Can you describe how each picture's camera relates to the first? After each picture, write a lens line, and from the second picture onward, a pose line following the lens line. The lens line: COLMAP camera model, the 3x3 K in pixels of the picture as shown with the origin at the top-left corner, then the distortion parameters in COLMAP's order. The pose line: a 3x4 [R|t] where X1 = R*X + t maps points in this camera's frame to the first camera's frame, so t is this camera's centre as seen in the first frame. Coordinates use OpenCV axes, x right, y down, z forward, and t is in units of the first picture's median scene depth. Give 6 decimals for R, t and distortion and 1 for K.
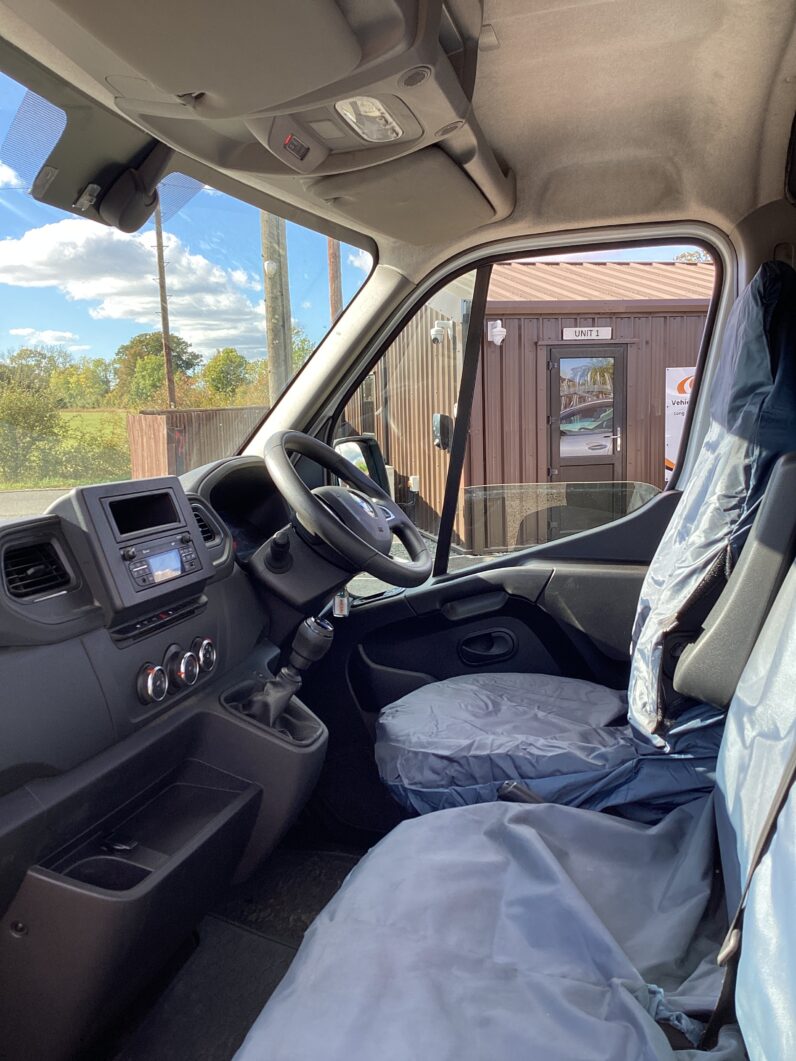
lens RADIAL K [[944.3, 0, 394.9], [0, 944.3, 530.6], [0, 0, 1]] dist [0.126835, -0.224079]
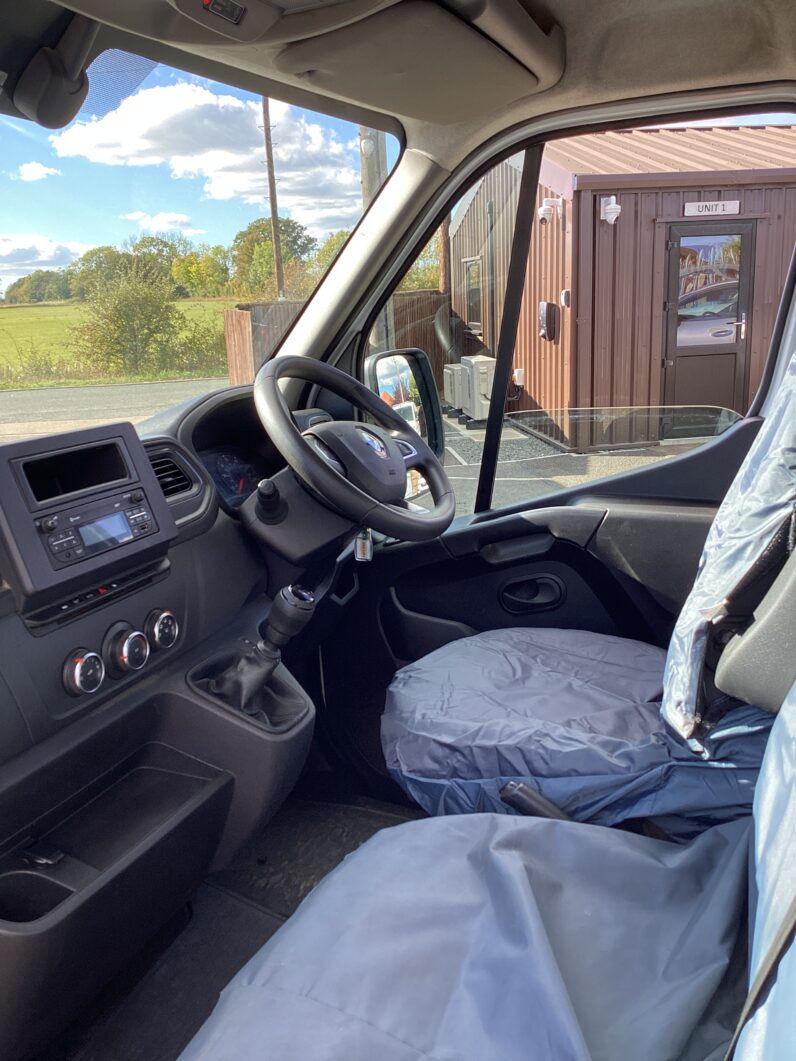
lens RADIAL K [[937.4, 0, 400.2], [0, 937.4, 532.1], [0, 0, 1]] dist [0.140253, -0.244694]
pose [[0.992912, 0.013121, -0.118128, 0.108065], [0.001183, 0.992748, 0.120207, -0.057292], [0.118848, -0.119495, 0.985696, 0.165004]]
